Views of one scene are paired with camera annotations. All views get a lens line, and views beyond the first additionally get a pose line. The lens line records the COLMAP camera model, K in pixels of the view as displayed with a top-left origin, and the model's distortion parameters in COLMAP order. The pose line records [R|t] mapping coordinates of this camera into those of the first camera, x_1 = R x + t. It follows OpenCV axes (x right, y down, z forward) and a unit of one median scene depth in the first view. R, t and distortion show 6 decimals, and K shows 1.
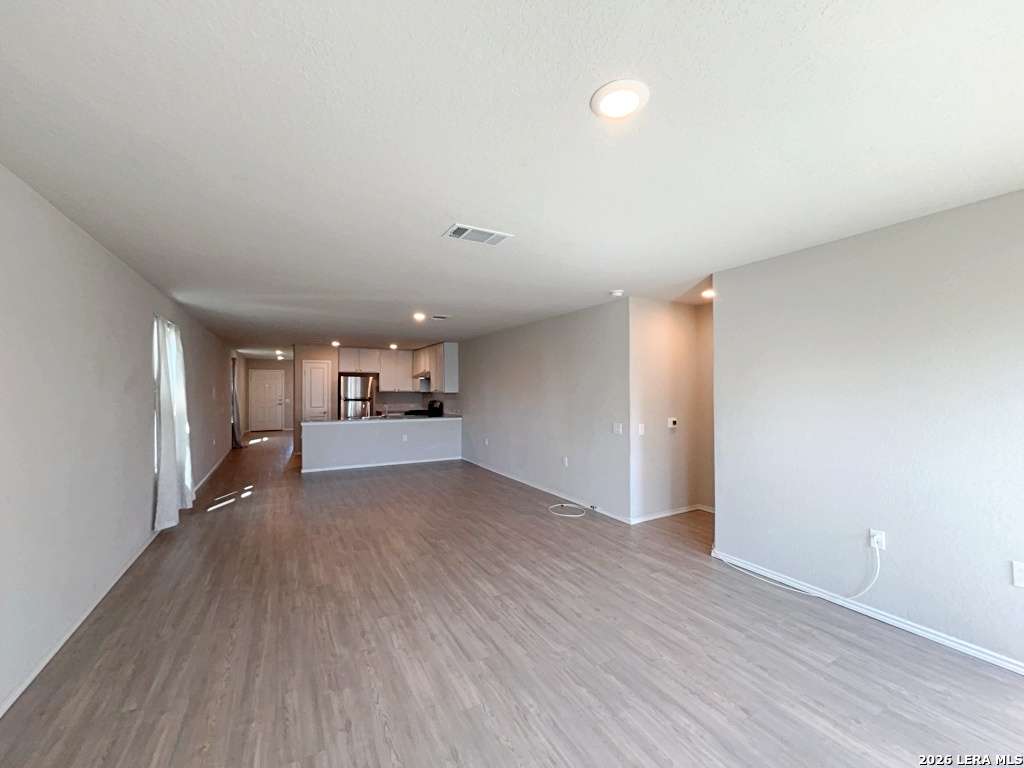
lens RADIAL K [[405.8, 0, 509.4], [0, 405.8, 387.5], [0, 0, 1]] dist [-0.001399, -0.000057]
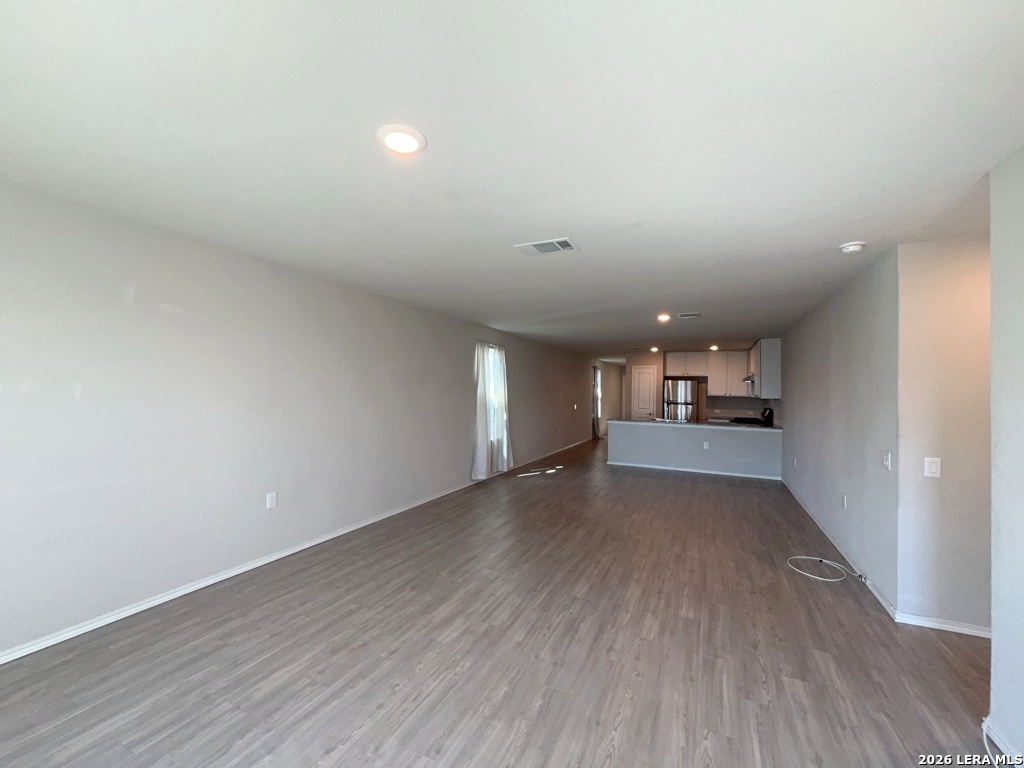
lens RADIAL K [[411.0, 0, 528.4], [0, 411.0, 386.1], [0, 0, 1]] dist [0.000718, 0.000049]
pose [[0.597011, 0.003713, -0.802224, 0.486123], [-0.015452, 0.999857, -0.006871, 0.000854], [0.802084, 0.016498, 0.596983, 0.199866]]
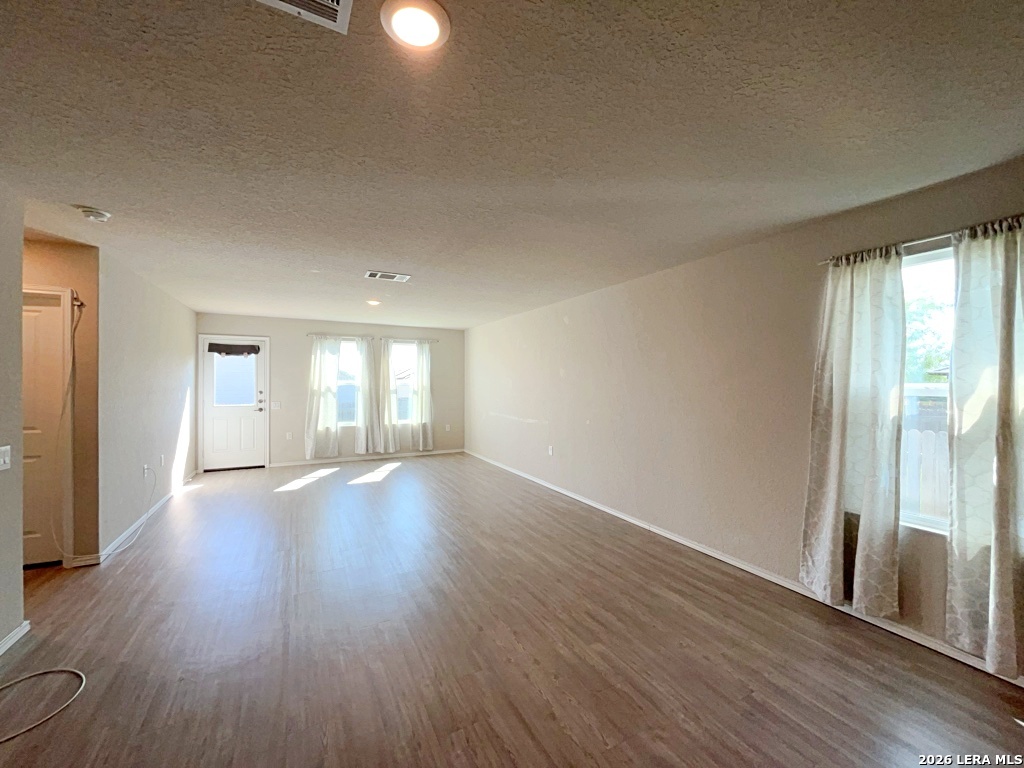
lens RADIAL K [[405.8, 0, 509.4], [0, 405.8, 387.5], [0, 0, 1]] dist [-0.001399, -0.000057]
pose [[-0.999605, -0.006022, 0.027451, -0.359580], [-0.005805, 0.999951, 0.007970, 0.015884], [-0.027498, 0.007807, -0.999591, 1.570655]]
